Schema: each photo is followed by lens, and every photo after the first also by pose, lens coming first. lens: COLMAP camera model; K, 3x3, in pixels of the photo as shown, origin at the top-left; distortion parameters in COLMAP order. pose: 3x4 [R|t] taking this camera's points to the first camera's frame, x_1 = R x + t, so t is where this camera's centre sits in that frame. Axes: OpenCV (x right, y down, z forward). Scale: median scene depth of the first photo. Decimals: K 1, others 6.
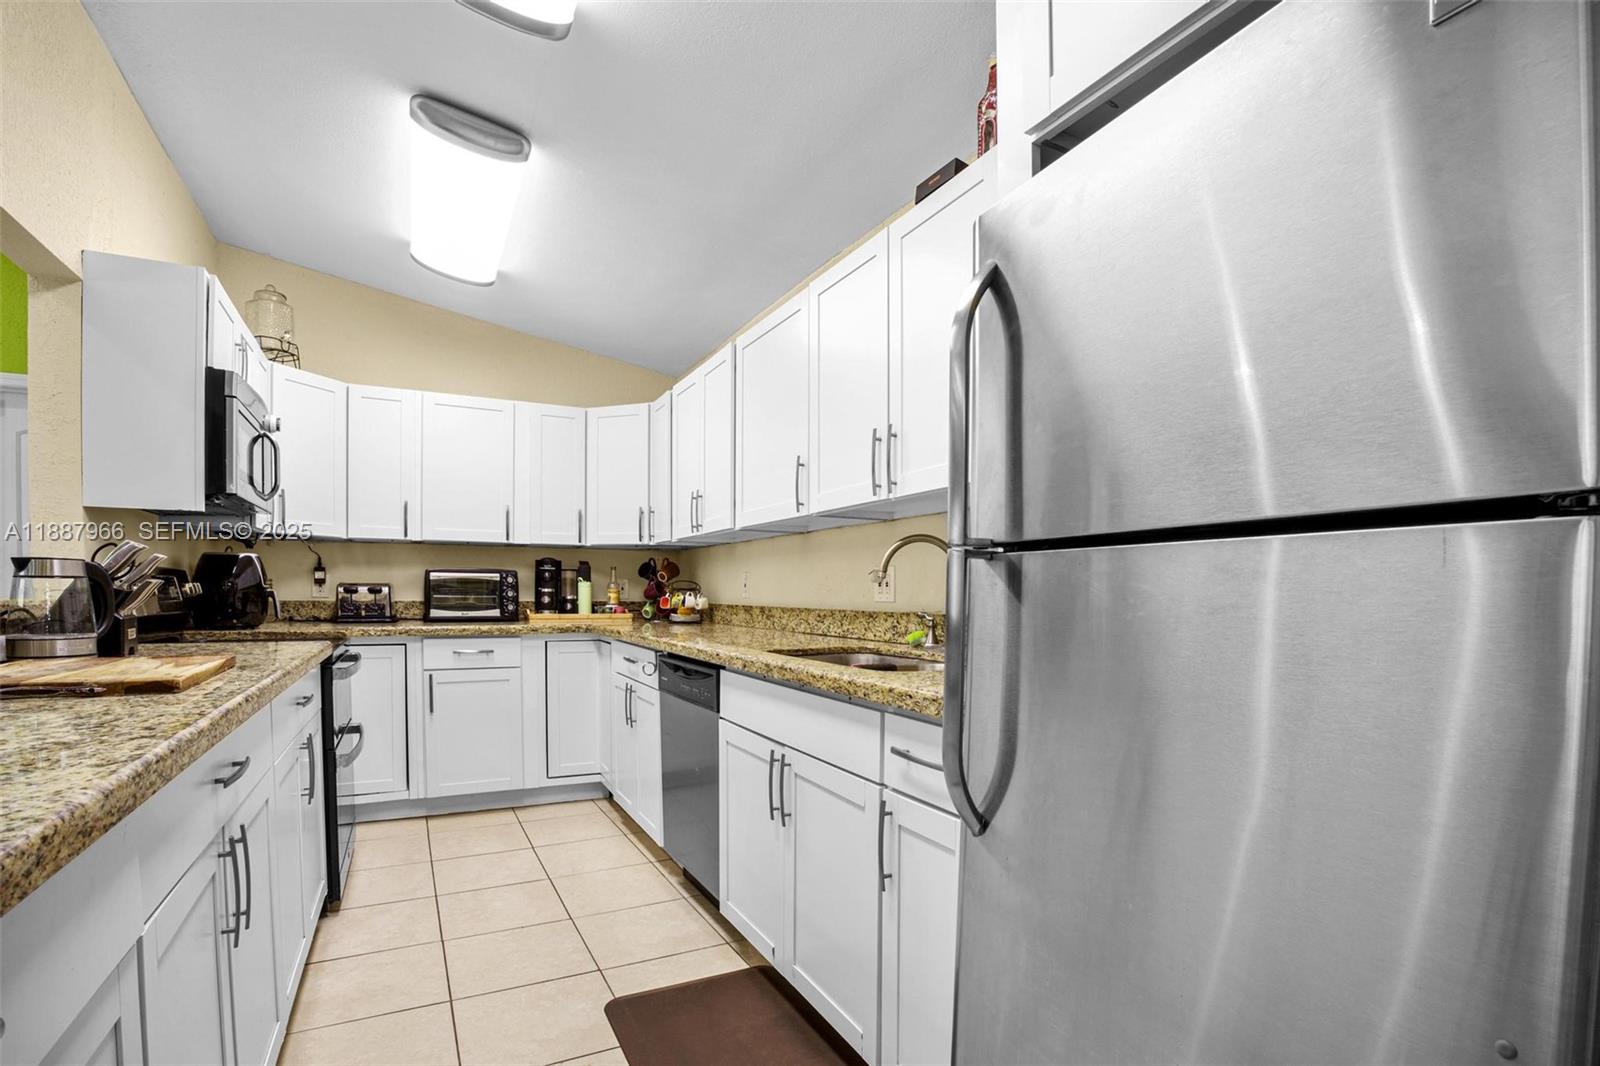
lens RADIAL K [[736.4, 0, 751.5], [0, 736.4, 617.9], [0, 0, 1]] dist [-0.048816, 0.006293]
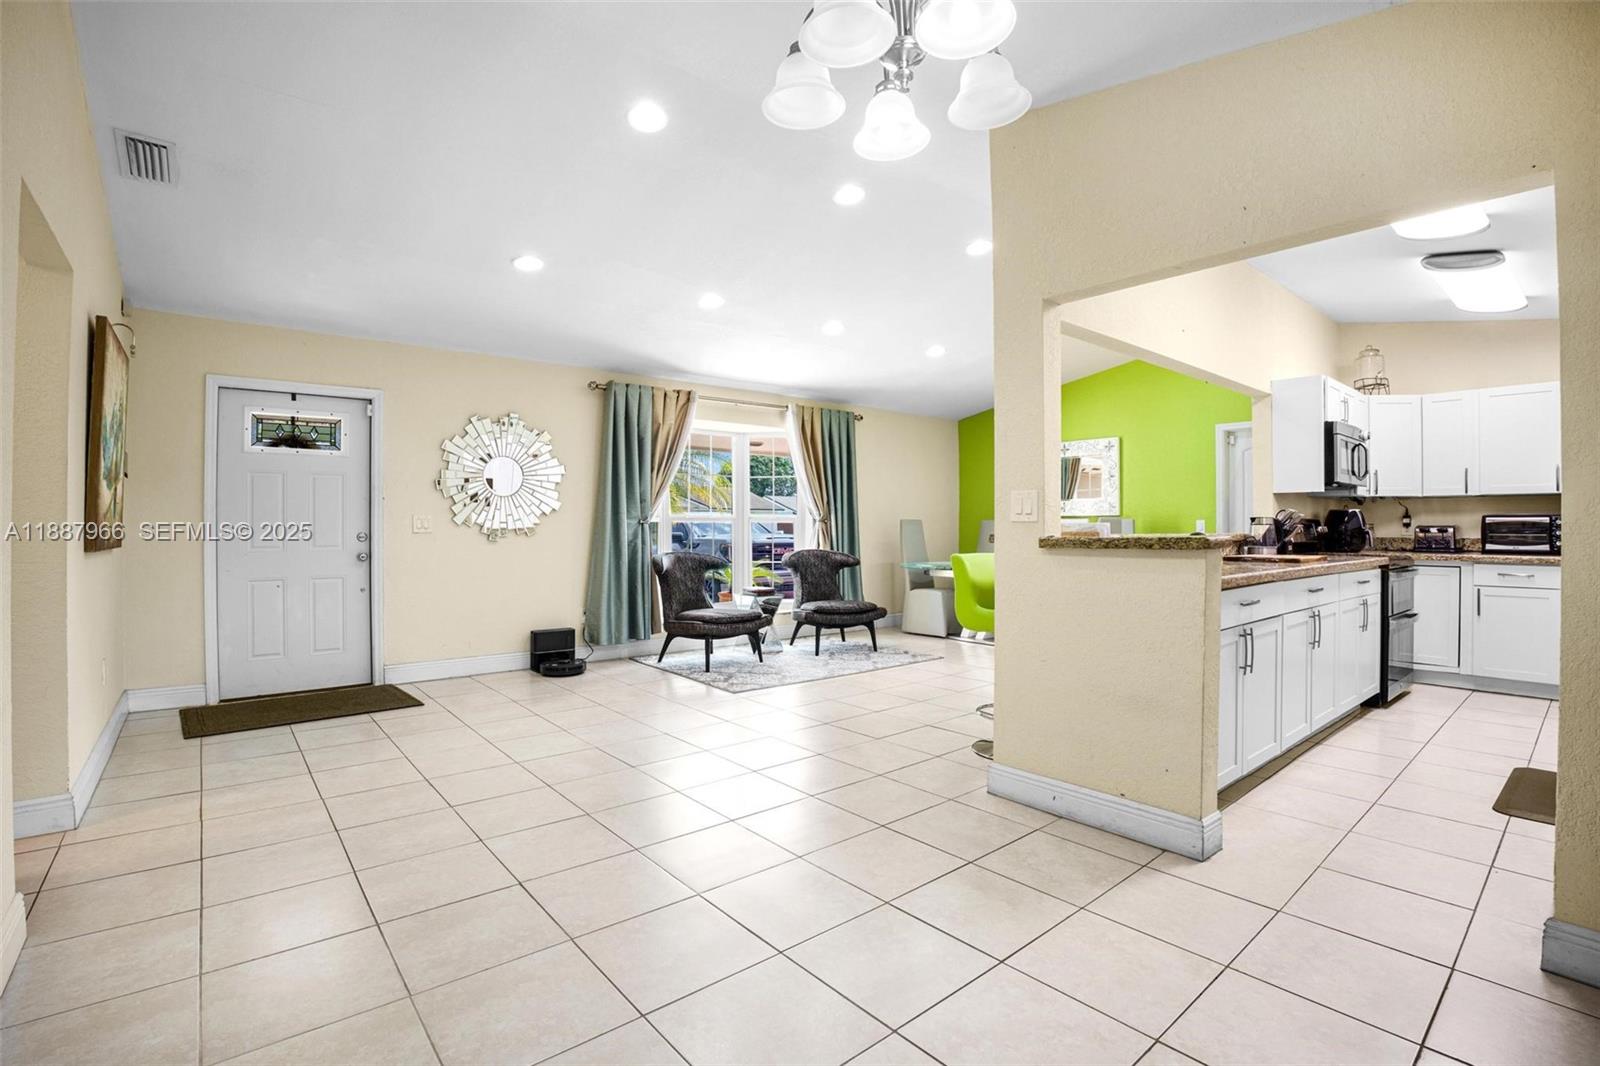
lens RADIAL K [[736.4, 0, 825.2], [0, 736.4, 513.7], [0, 0, 1]] dist [-0.048816, 0.006293]
pose [[0.266651, -0.028134, -0.963382, 0.552316], [-0.037432, 0.998517, -0.039521, 0.032576], [0.963066, 0.046600, 0.265203, -0.605364]]
